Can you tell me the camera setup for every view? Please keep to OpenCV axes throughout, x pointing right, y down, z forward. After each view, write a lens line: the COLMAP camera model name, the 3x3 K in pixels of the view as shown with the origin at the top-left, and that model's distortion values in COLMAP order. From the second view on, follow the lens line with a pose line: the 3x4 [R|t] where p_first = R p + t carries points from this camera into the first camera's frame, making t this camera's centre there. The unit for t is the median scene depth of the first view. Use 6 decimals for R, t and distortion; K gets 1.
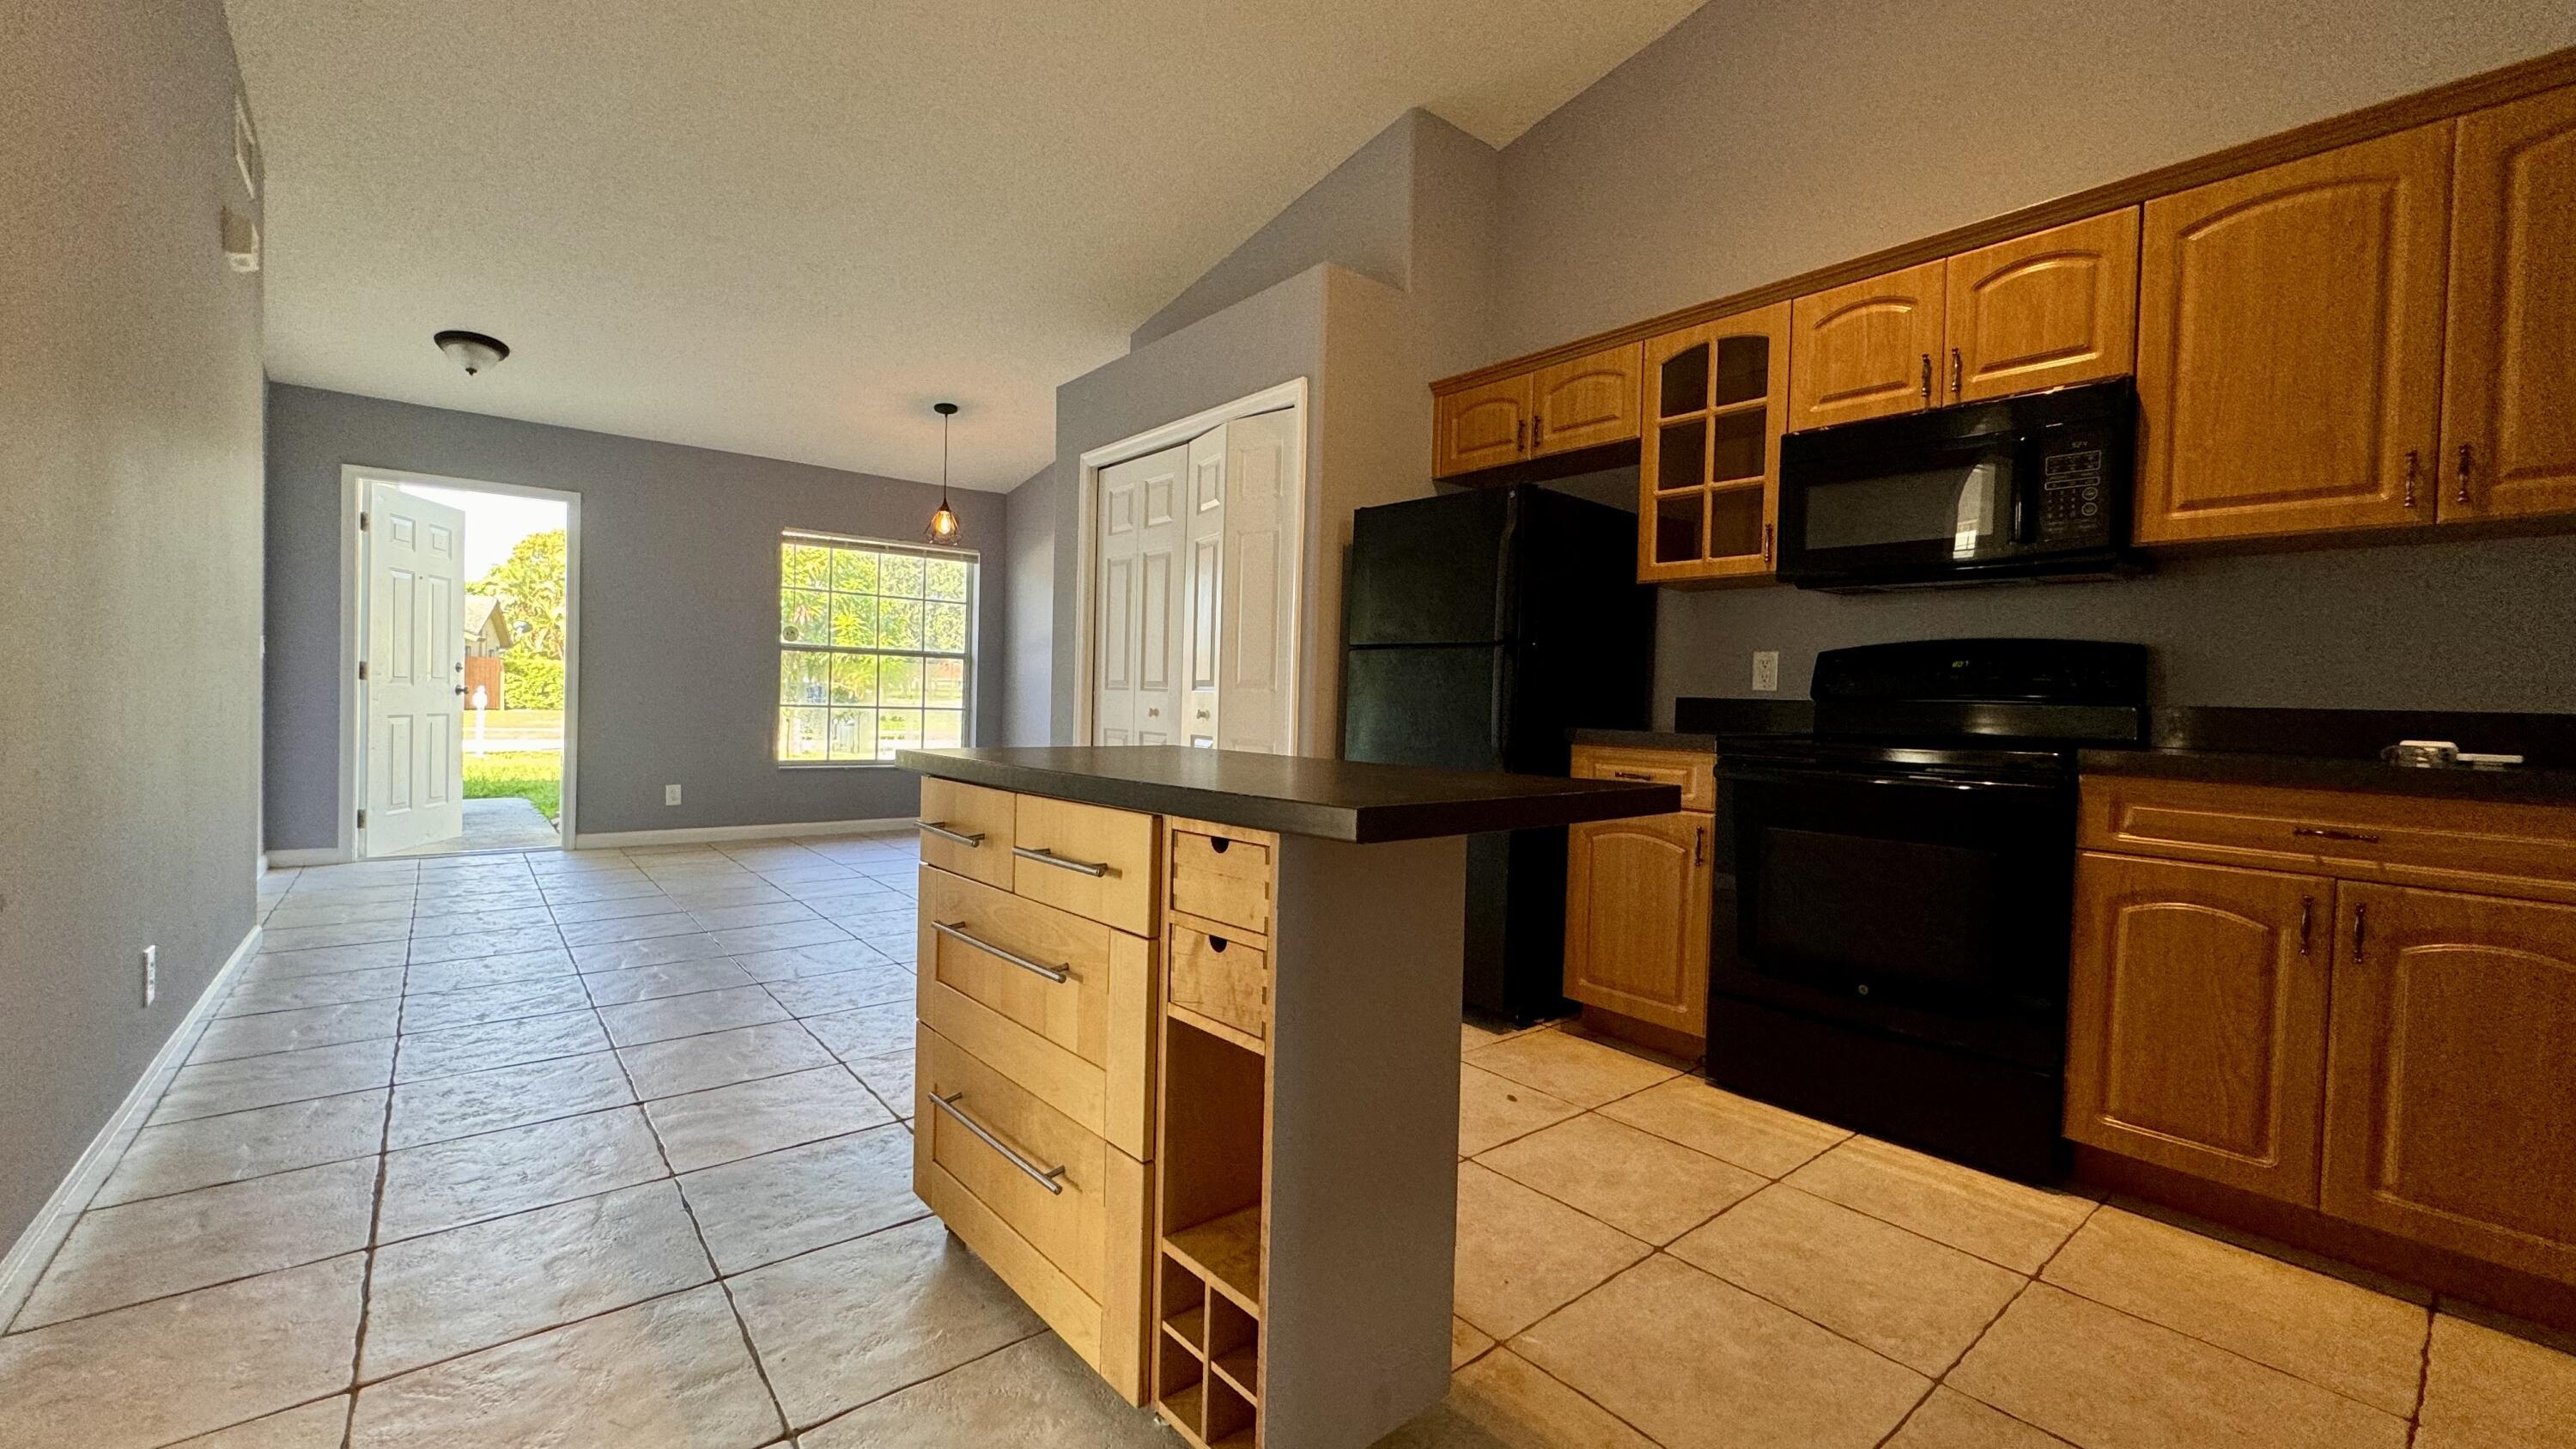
lens RADIAL K [[1027.9, 0, 1285.6], [0, 1027.9, 719.3], [0, 0, 1]] dist [-0.002537, 0.000694]
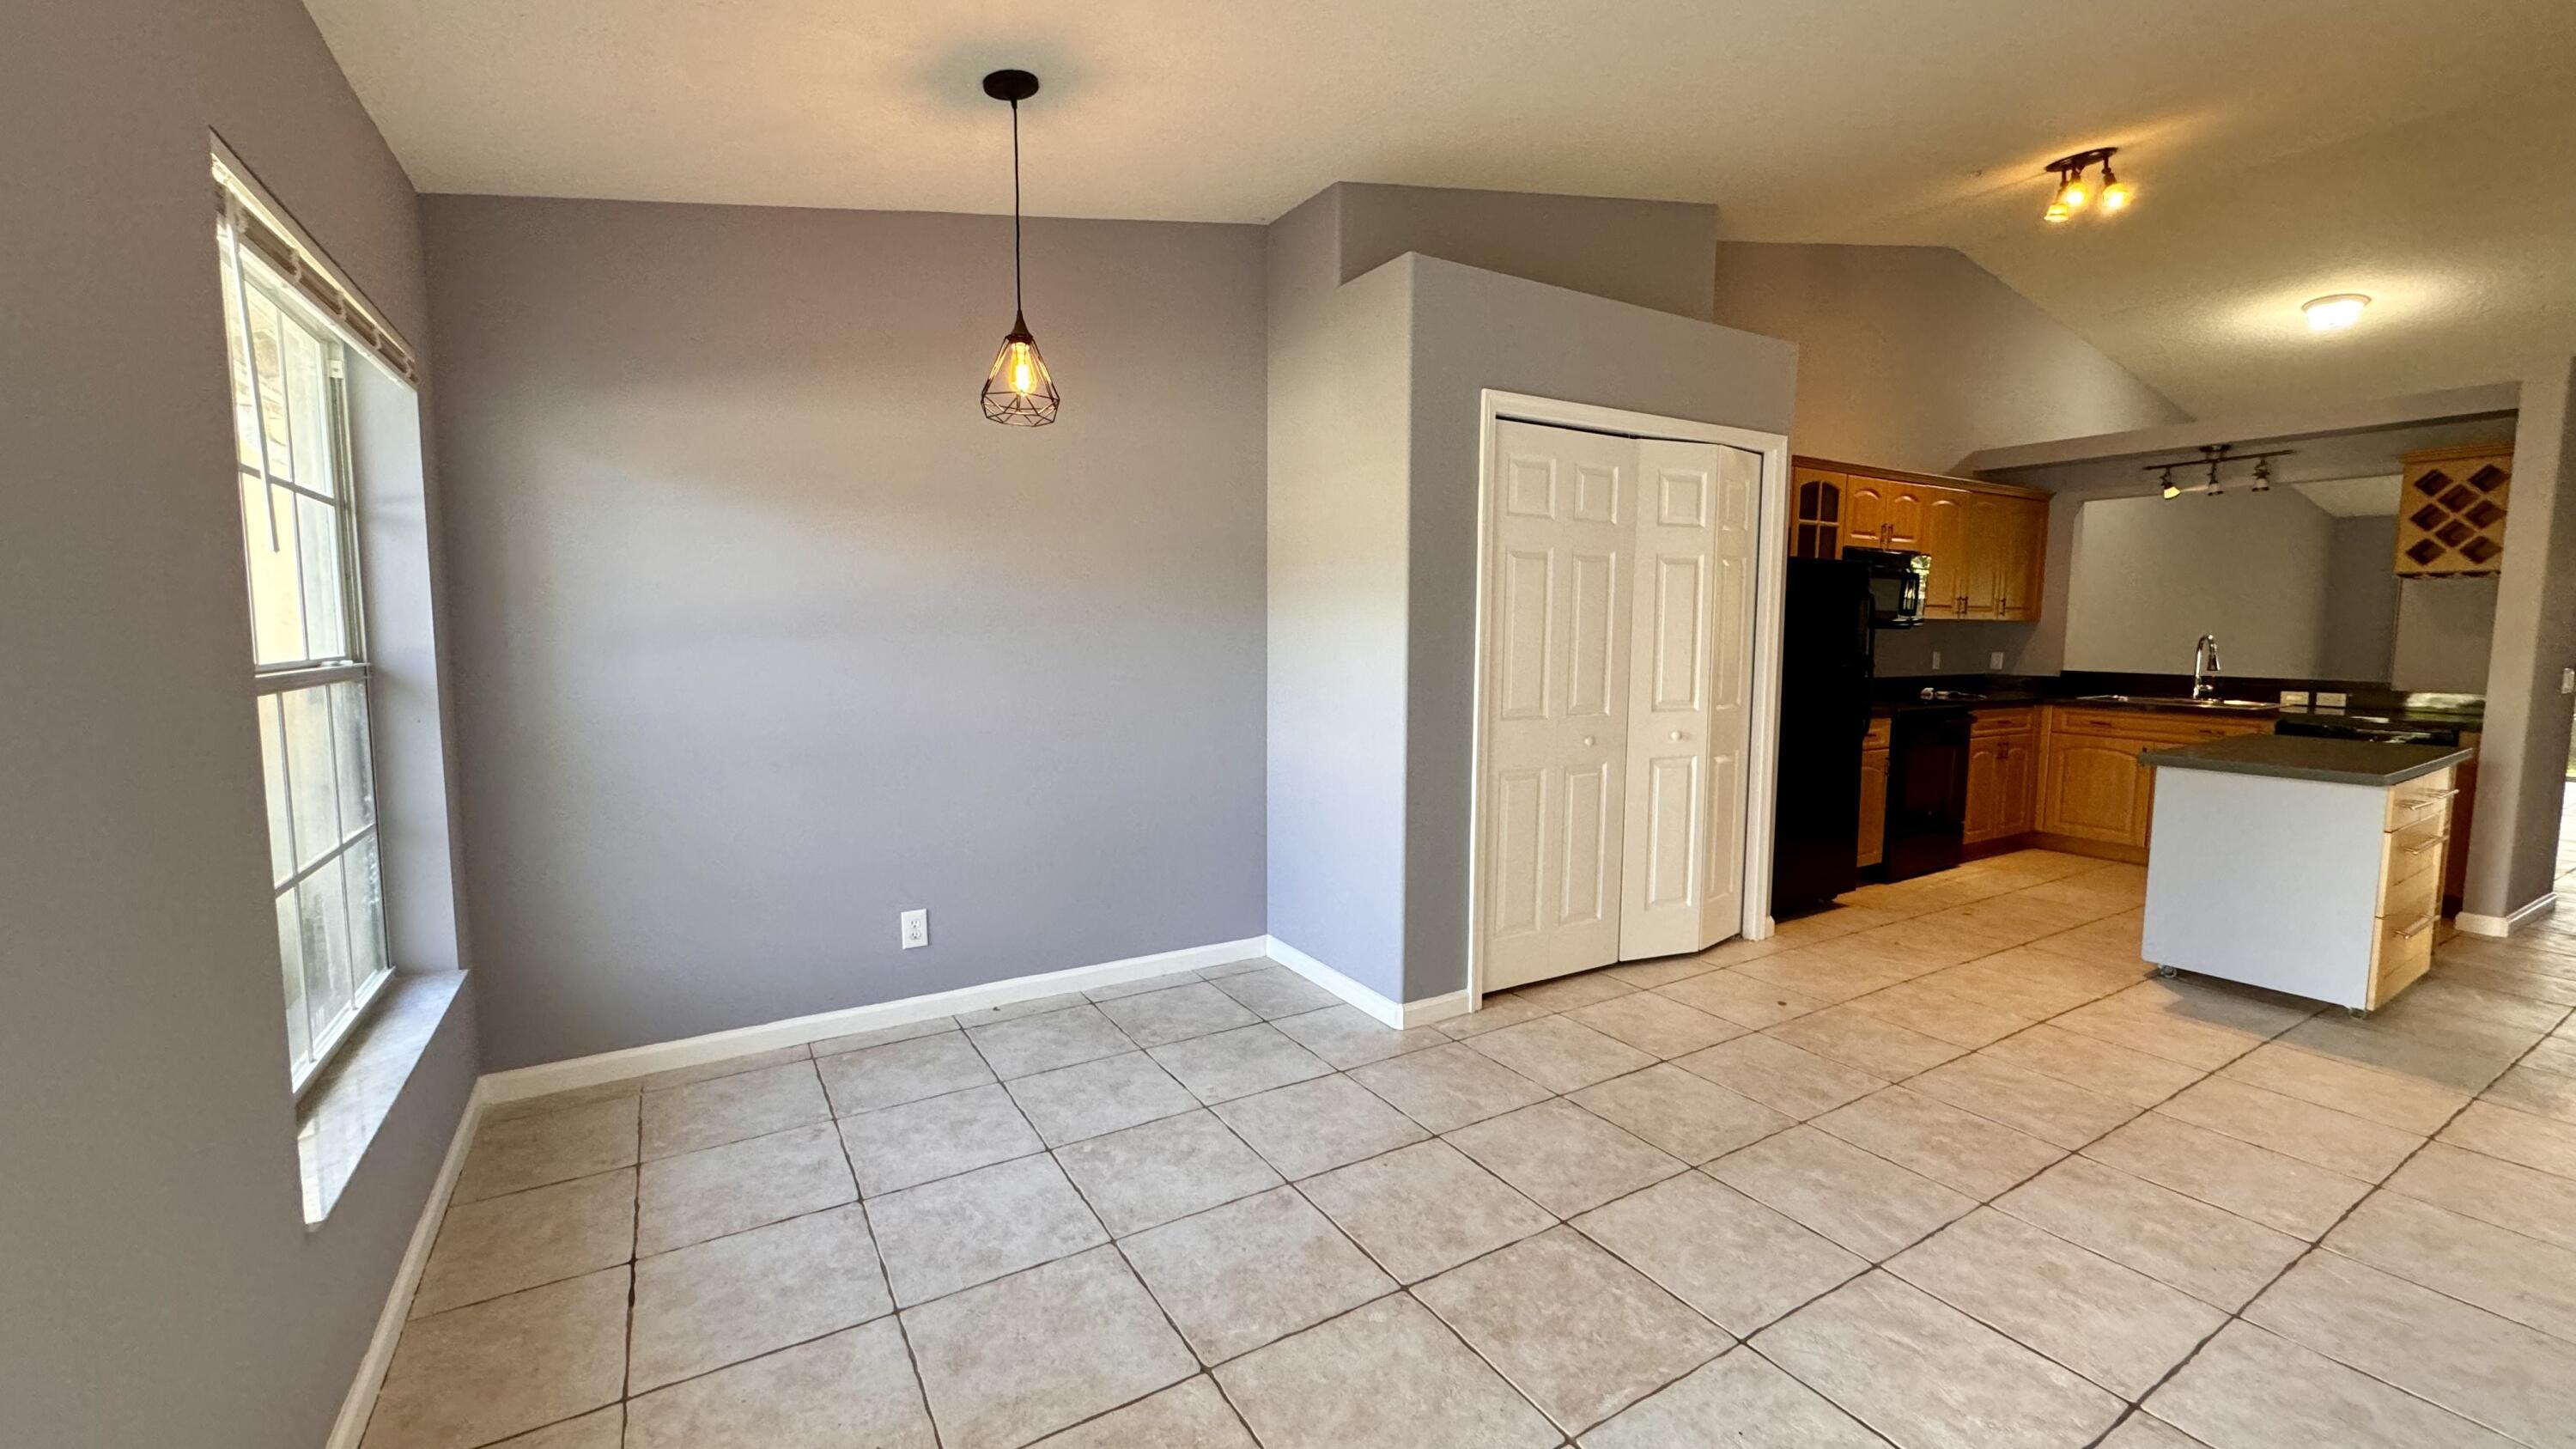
lens RADIAL K [[1027.9, 0, 1284.8], [0, 1027.9, 718.0], [0, 0, 1]] dist [-0.002537, 0.000694]
pose [[0.146213, -0.117824, 0.982211, -0.929773], [0.020669, 0.993029, 0.116045, -0.120813], [-0.989037, 0.003334, 0.147629, 1.034825]]
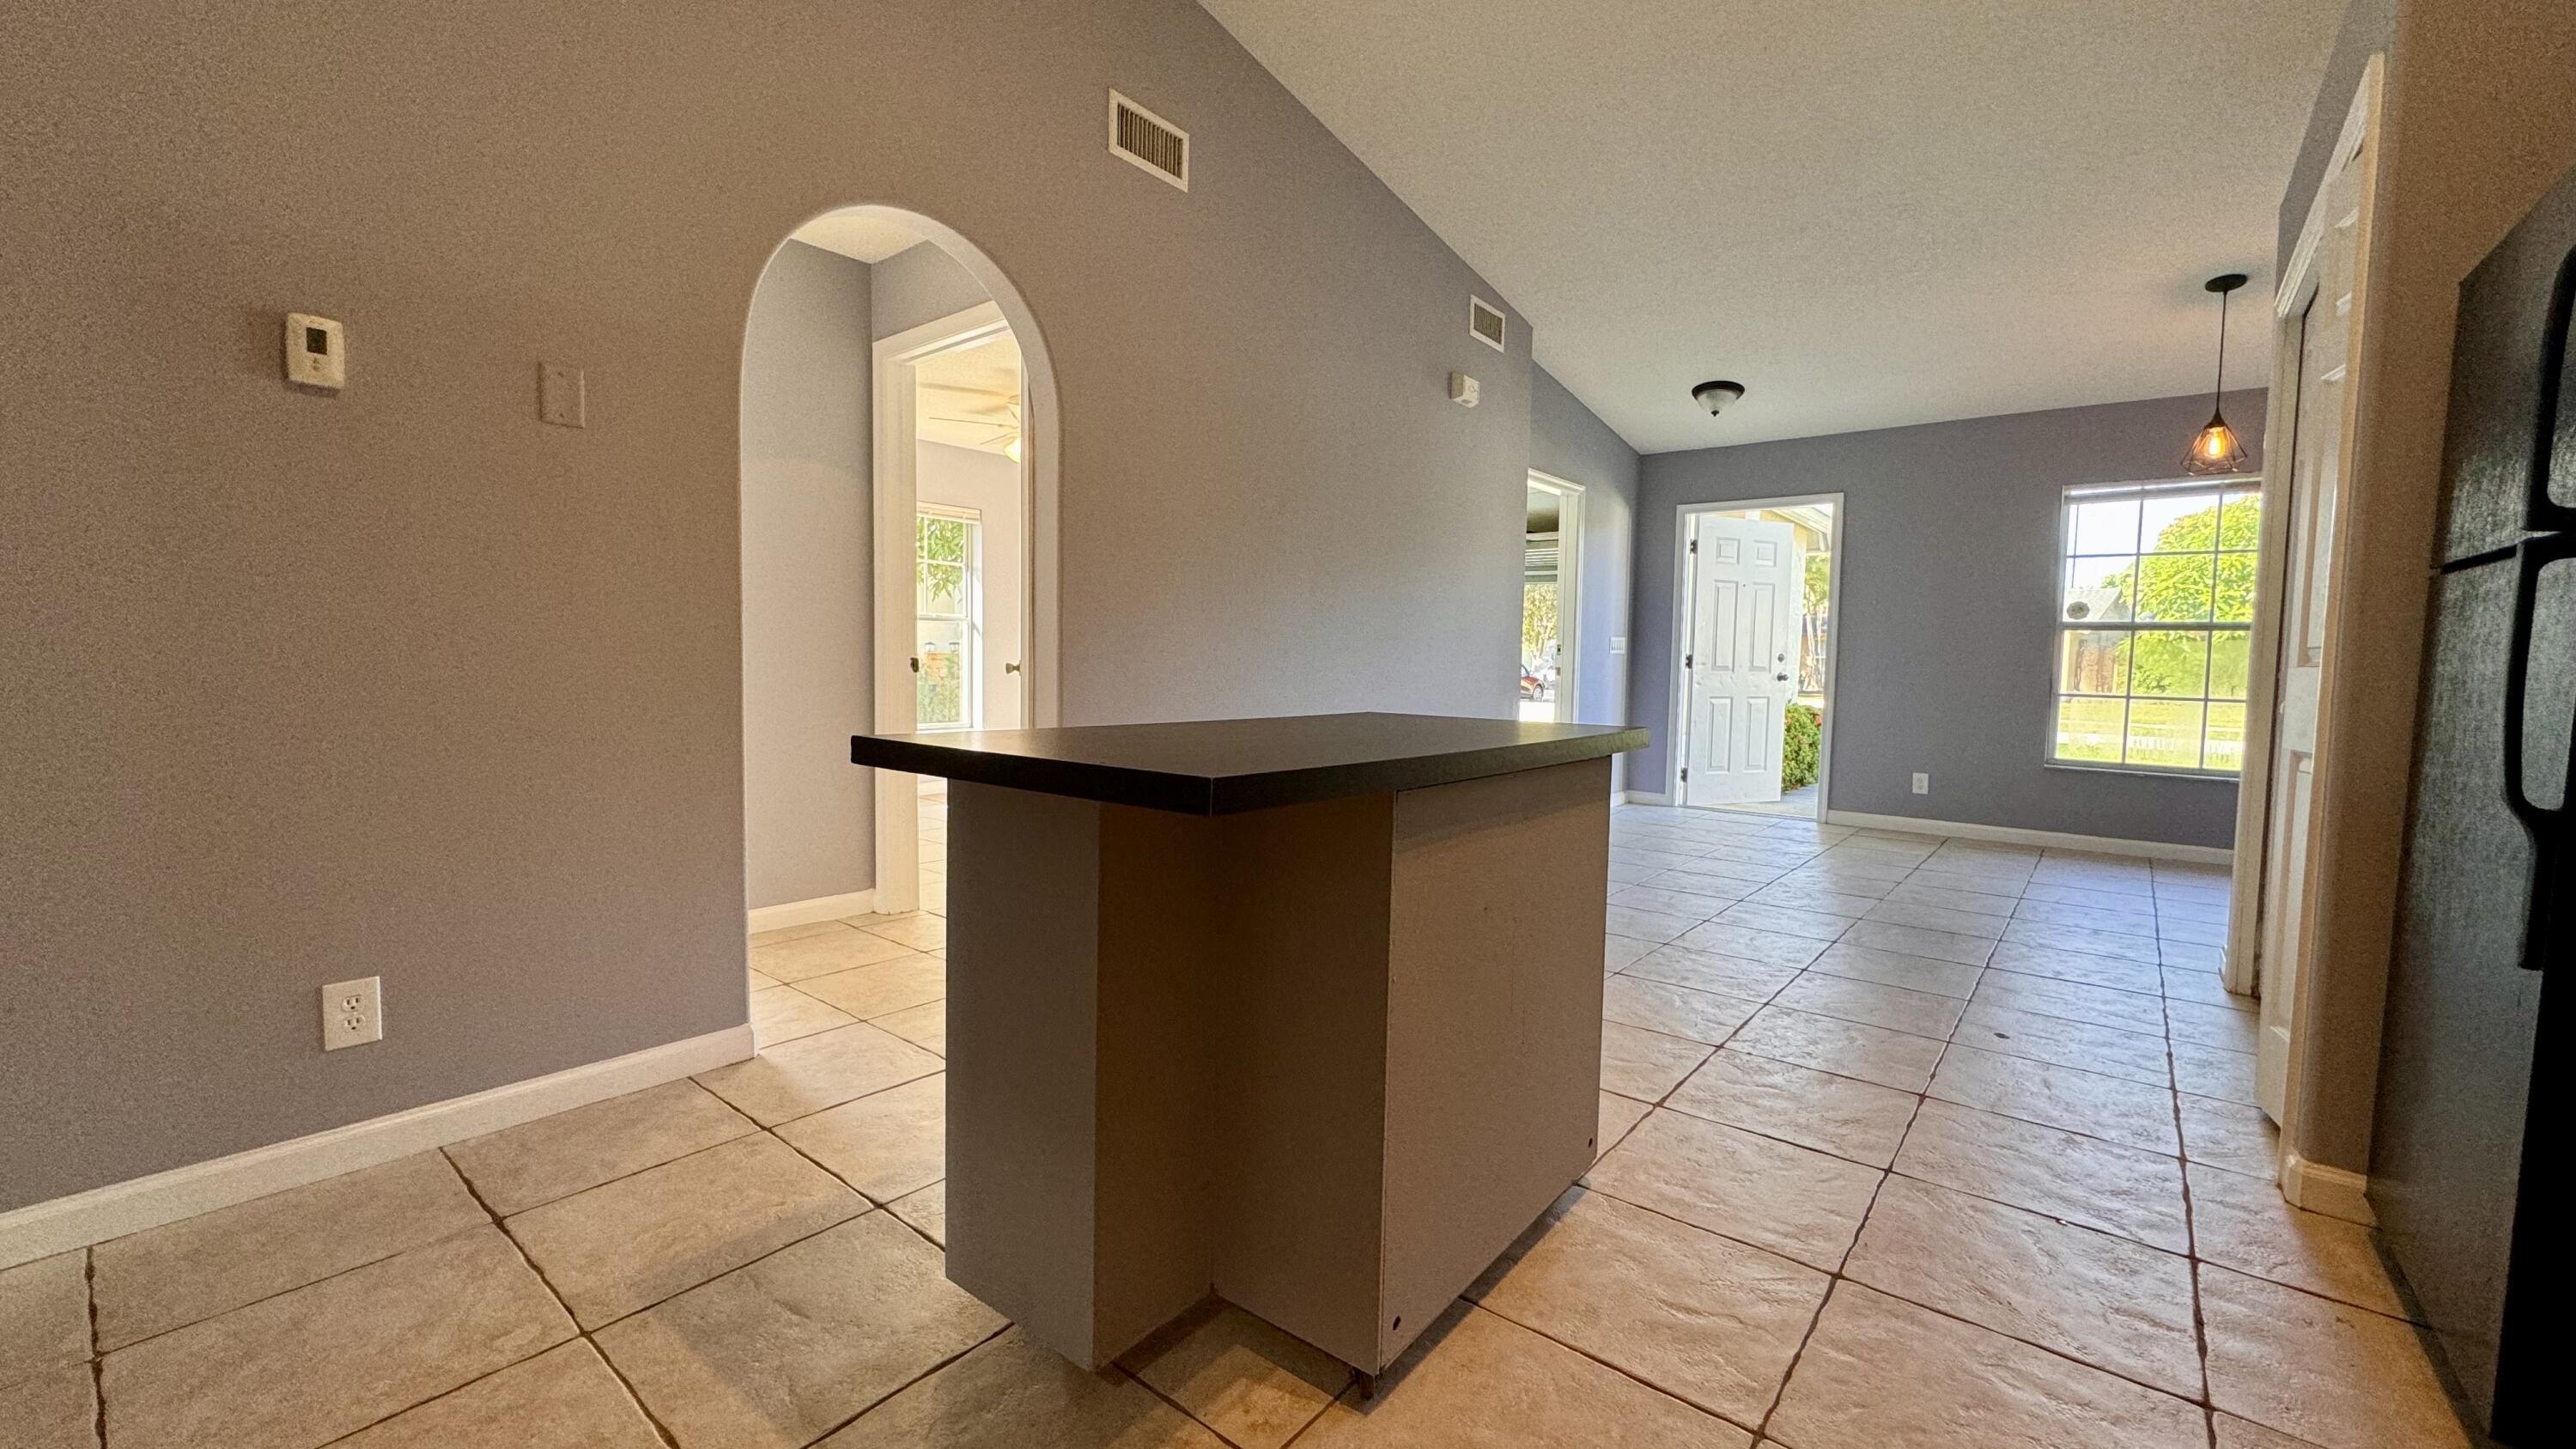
lens RADIAL K [[1027.9, 0, 1285.0], [0, 1027.9, 719.1], [0, 0, 1]] dist [-0.002537, 0.000694]
pose [[0.194428, 0.037901, -0.980184, 0.318570], [-0.032596, 0.998951, 0.032161, 0.000689], [0.980375, 0.025697, 0.195459, 0.275707]]
